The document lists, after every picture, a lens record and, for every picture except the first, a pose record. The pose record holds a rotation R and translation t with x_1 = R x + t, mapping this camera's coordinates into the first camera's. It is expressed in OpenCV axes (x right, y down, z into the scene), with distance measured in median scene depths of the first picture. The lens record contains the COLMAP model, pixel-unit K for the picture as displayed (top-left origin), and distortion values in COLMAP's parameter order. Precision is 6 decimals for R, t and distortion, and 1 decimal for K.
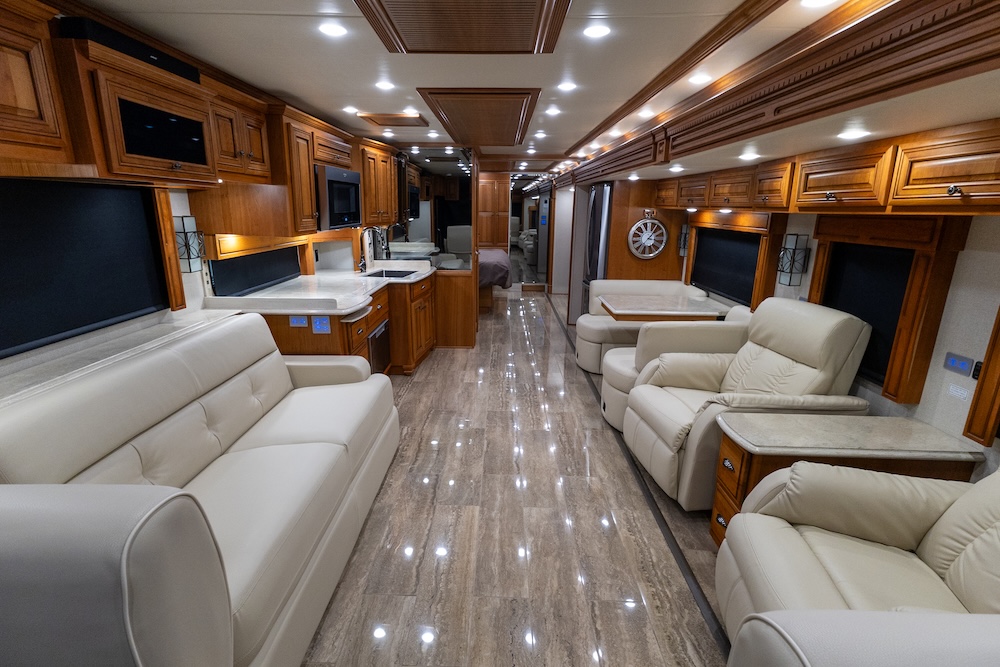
lens RADIAL K [[478.5, 0, 487.8], [0, 478.5, 332.4], [0, 0, 1]] dist [0.030368, -0.000912]
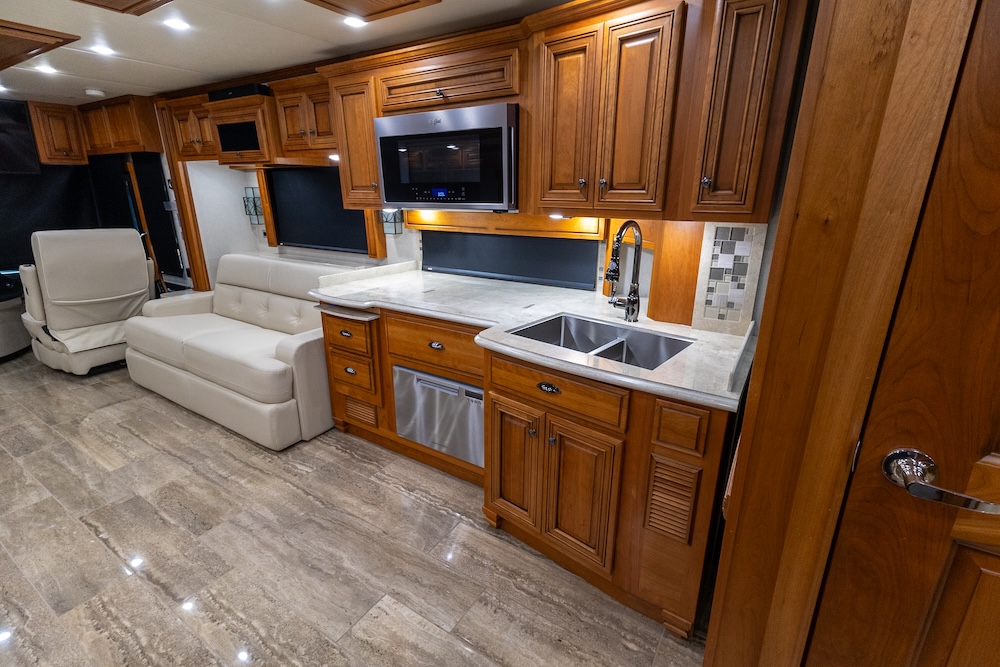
lens RADIAL K [[456.9, 0, 497.5], [0, 456.9, 331.1], [0, 0, 1]] dist [0.027097, -0.006781]
pose [[-0.517035, 0.245118, -0.820117, 0.269968], [-0.223148, 0.886390, 0.405608, -0.444493], [0.826365, 0.392721, -0.403597, 1.814973]]
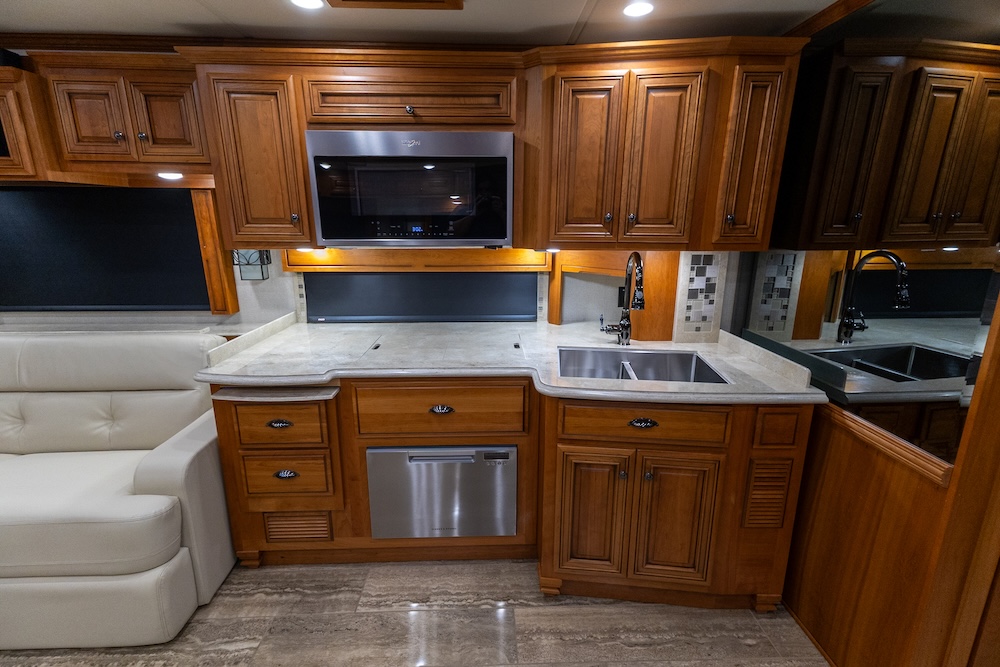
lens RADIAL K [[456.9, 0, 497.5], [0, 456.9, 331.1], [0, 0, 1]] dist [0.027097, -0.006781]
pose [[0.060536, 0.230115, -0.971279, 0.294557], [-0.256561, 0.943958, 0.207652, -0.338923], [0.964630, 0.236622, 0.116182, 1.390544]]
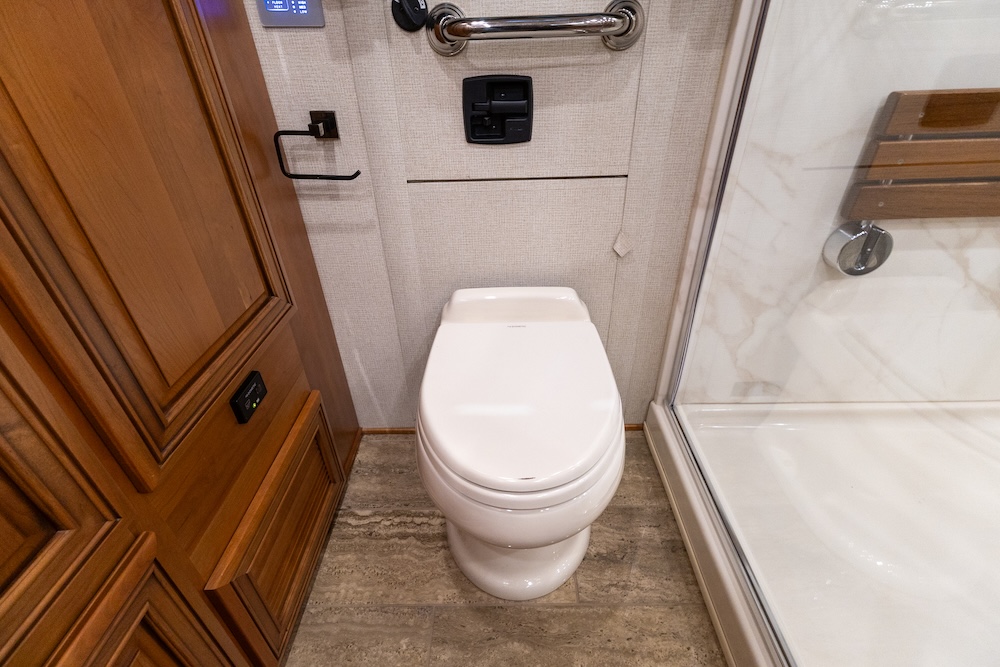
lens RADIAL K [[456.9, 0, 497.5], [0, 456.9, 331.1], [0, 0, 1]] dist [0.027097, -0.006781]
pose [[-0.017270, -0.550343, 0.834760, -0.509932], [0.284253, 0.797732, 0.531812, -0.148693], [-0.958594, 0.246467, 0.142660, 1.327055]]
